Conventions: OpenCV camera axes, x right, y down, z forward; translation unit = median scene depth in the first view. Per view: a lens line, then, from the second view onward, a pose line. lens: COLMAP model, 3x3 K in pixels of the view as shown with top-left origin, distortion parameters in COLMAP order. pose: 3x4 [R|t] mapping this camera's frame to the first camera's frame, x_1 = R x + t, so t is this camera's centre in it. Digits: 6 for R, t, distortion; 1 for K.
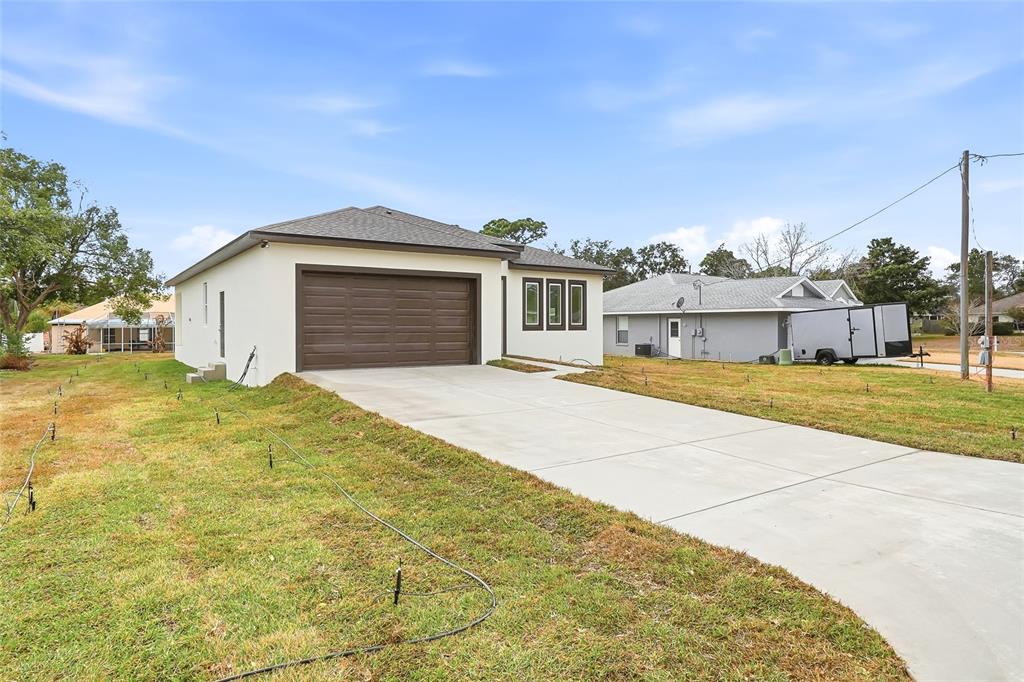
lens RADIAL K [[593.1, 0, 512.4], [0, 593.1, 323.1], [0, 0, 1]] dist [0.000274, 0.001163]
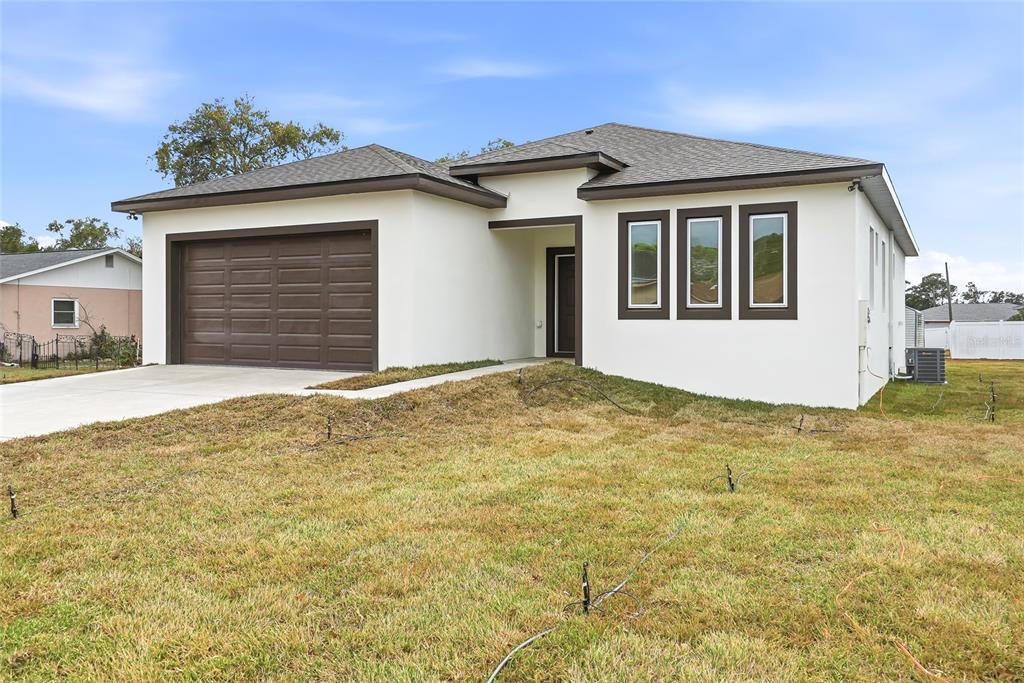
lens RADIAL K [[813.8, 0, 512.9], [0, 813.8, 311.6], [0, 0, 1]] dist [0.046074, 0.001496]
pose [[0.456400, -0.005690, -0.889756, 0.565949], [-0.000303, 0.999979, -0.006550, 0.010374], [0.889774, 0.003259, 0.456389, 0.577373]]
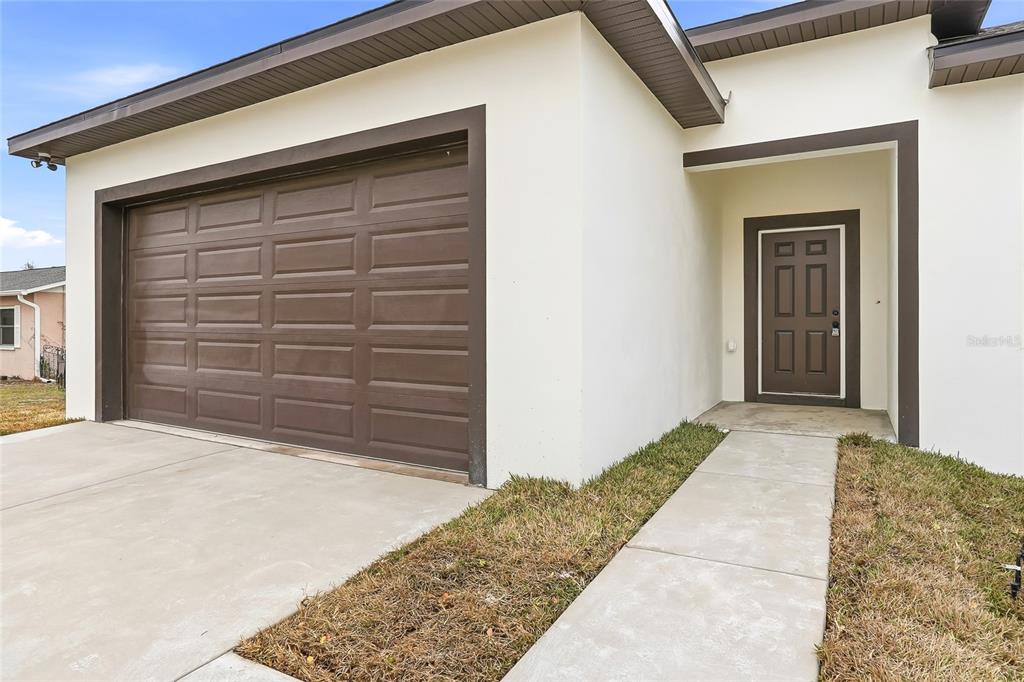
lens RADIAL K [[593.1, 0, 512.4], [0, 593.1, 323.1], [0, 0, 1]] dist [0.000274, 0.001163]
pose [[0.424189, 0.001282, -0.905573, 0.130036], [0.000123, 0.999999, 0.001473, 0.002851], [0.905574, -0.000736, 0.424189, 0.700895]]
